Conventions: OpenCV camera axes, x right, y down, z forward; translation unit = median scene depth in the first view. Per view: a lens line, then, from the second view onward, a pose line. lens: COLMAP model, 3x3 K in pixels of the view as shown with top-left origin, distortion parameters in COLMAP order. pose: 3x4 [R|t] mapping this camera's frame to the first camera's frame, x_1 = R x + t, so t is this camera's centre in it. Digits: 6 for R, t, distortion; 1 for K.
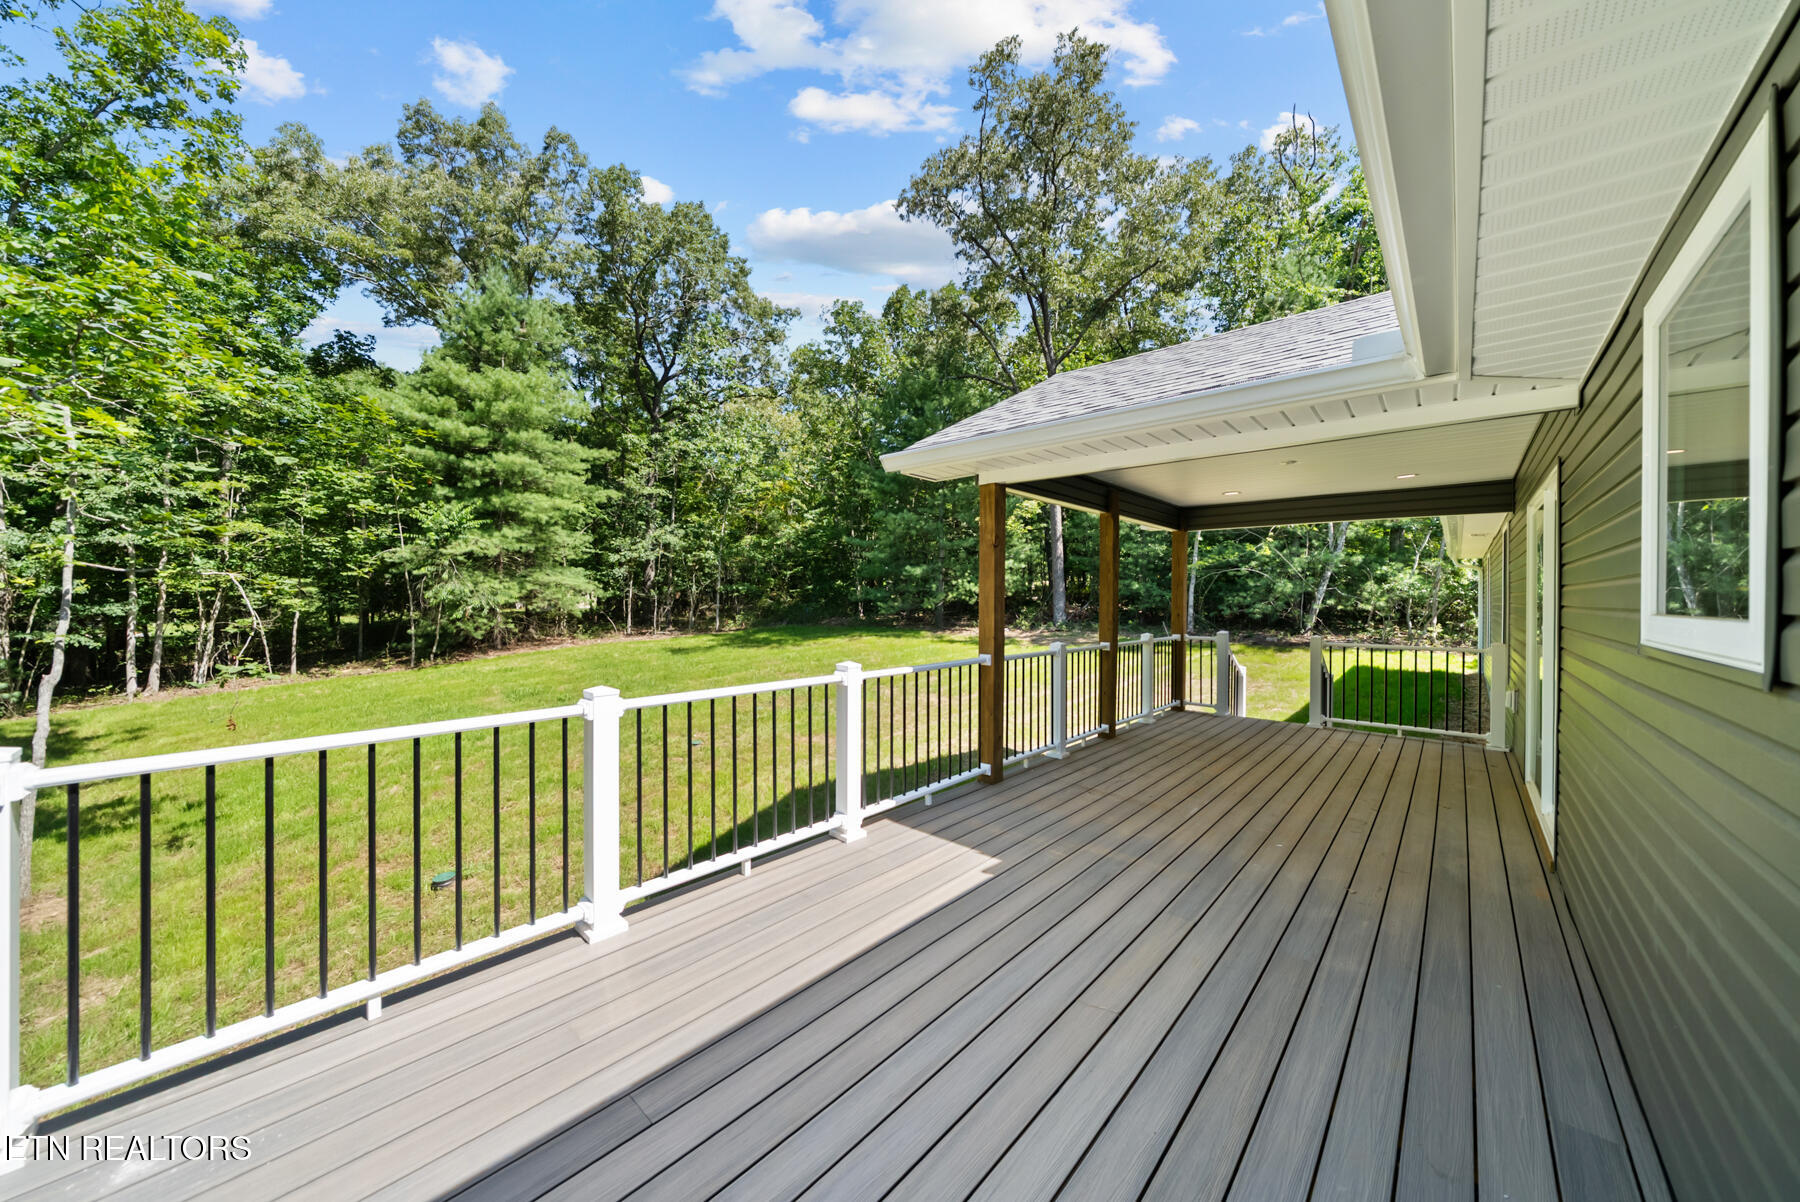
lens RADIAL K [[616.6, 0, 900.8], [0, 616.6, 590.1], [0, 0, 1]] dist [-0.005415, -0.000084]
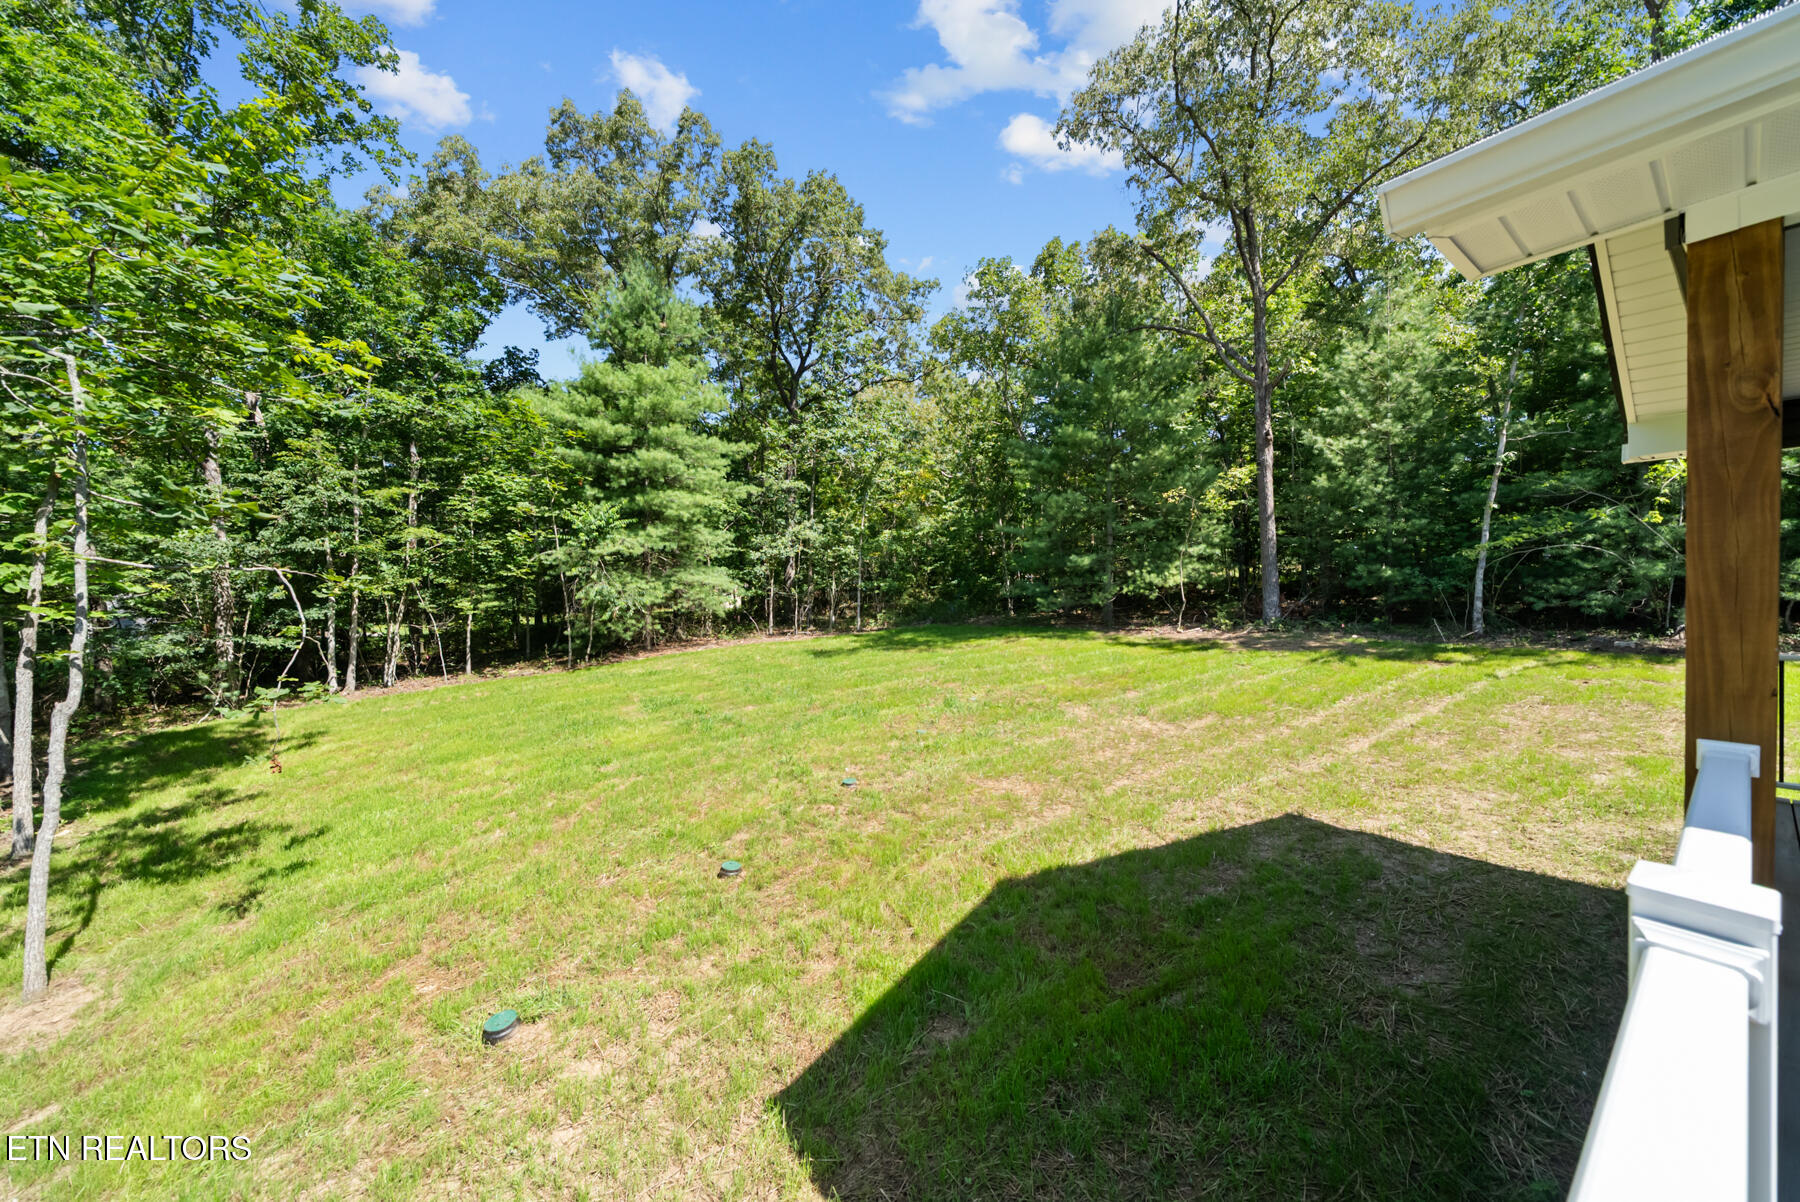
lens RADIAL K [[616.6, 0, 900.2], [0, 616.6, 596.3], [0, 0, 1]] dist [-0.005415, -0.000084]
pose [[0.977786, -0.012969, -0.209203, -0.047289], [0.016093, 0.999783, 0.013239, 0.002654], [0.208986, -0.016312, 0.977783, 0.116117]]
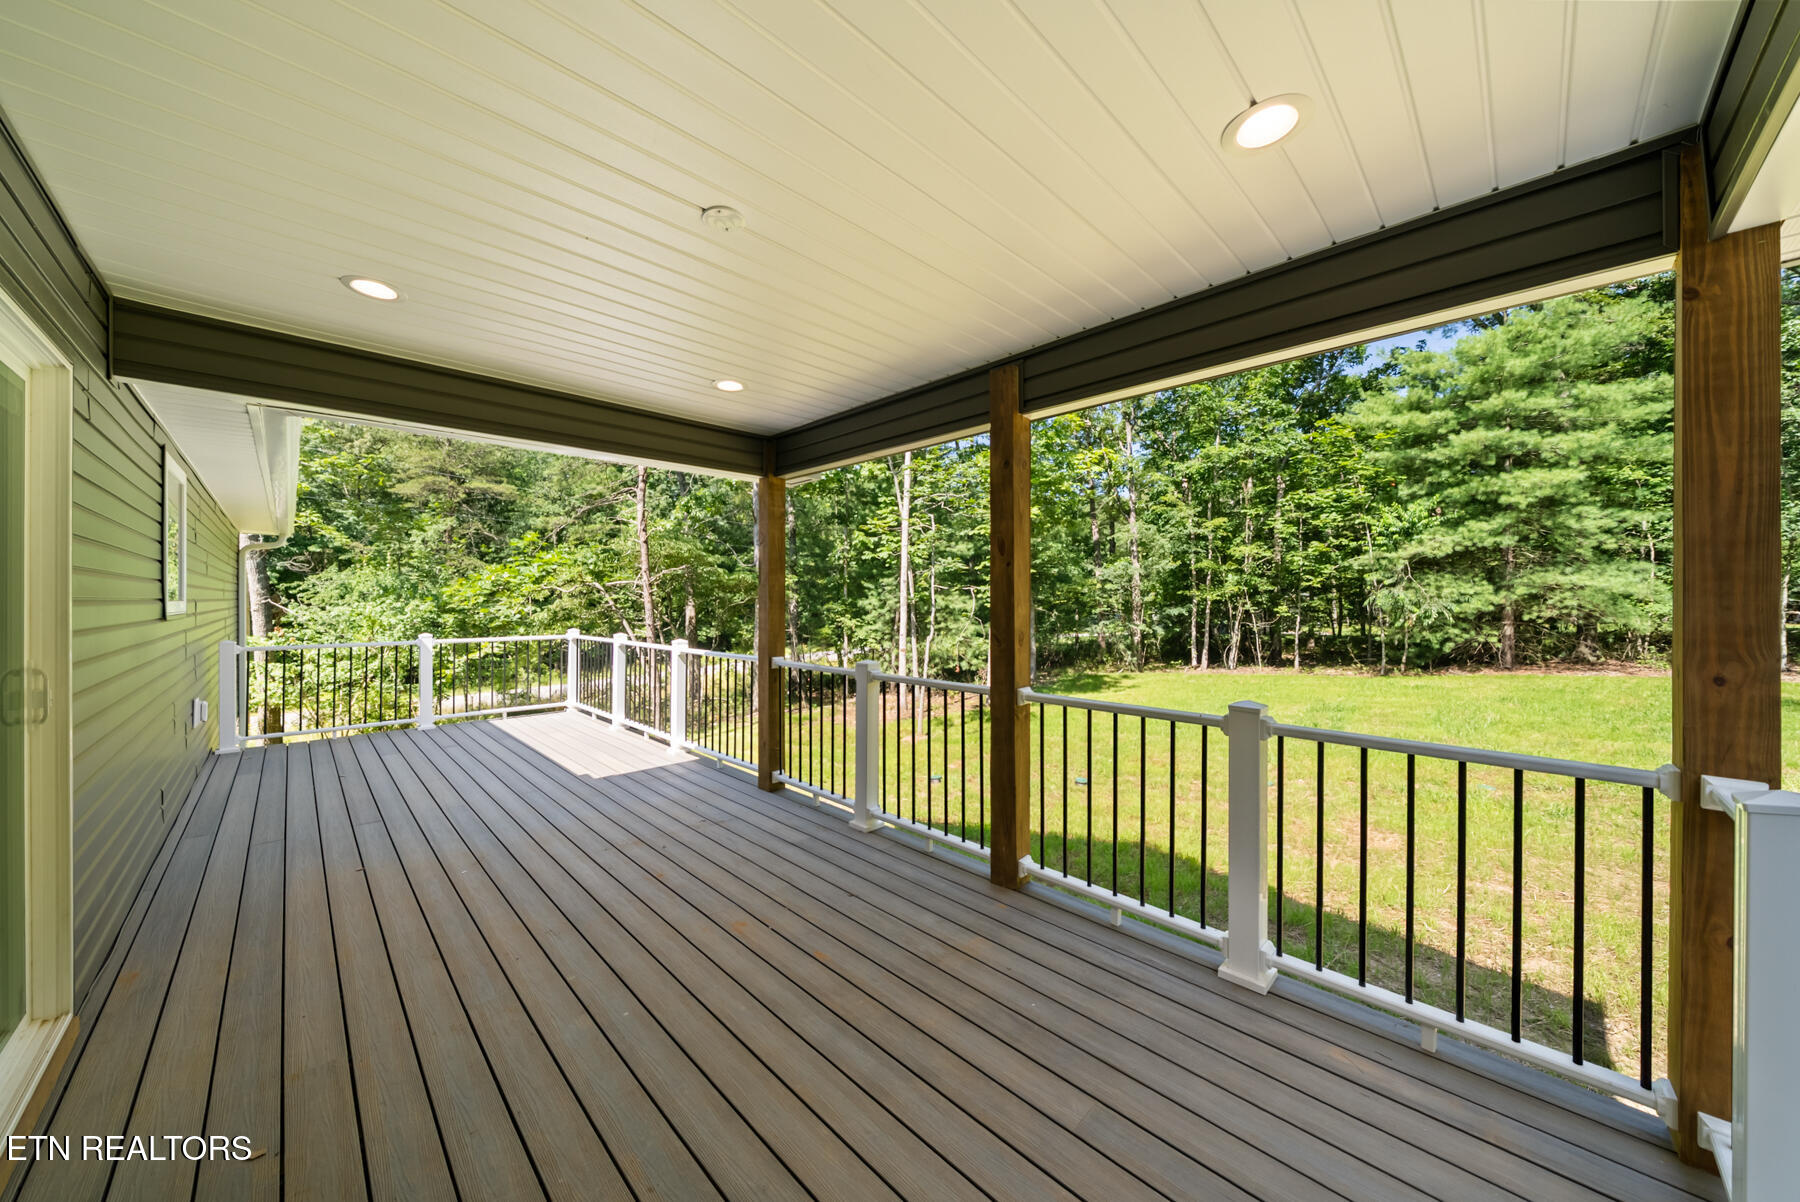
lens RADIAL K [[616.6, 0, 889.4], [0, 616.6, 601.9], [0, 0, 1]] dist [-0.005415, -0.000084]
pose [[-0.057433, -0.003626, -0.998343, 0.211916], [0.008478, 0.999956, -0.004120, 0.005133], [0.998313, -0.008701, -0.057400, 0.240738]]
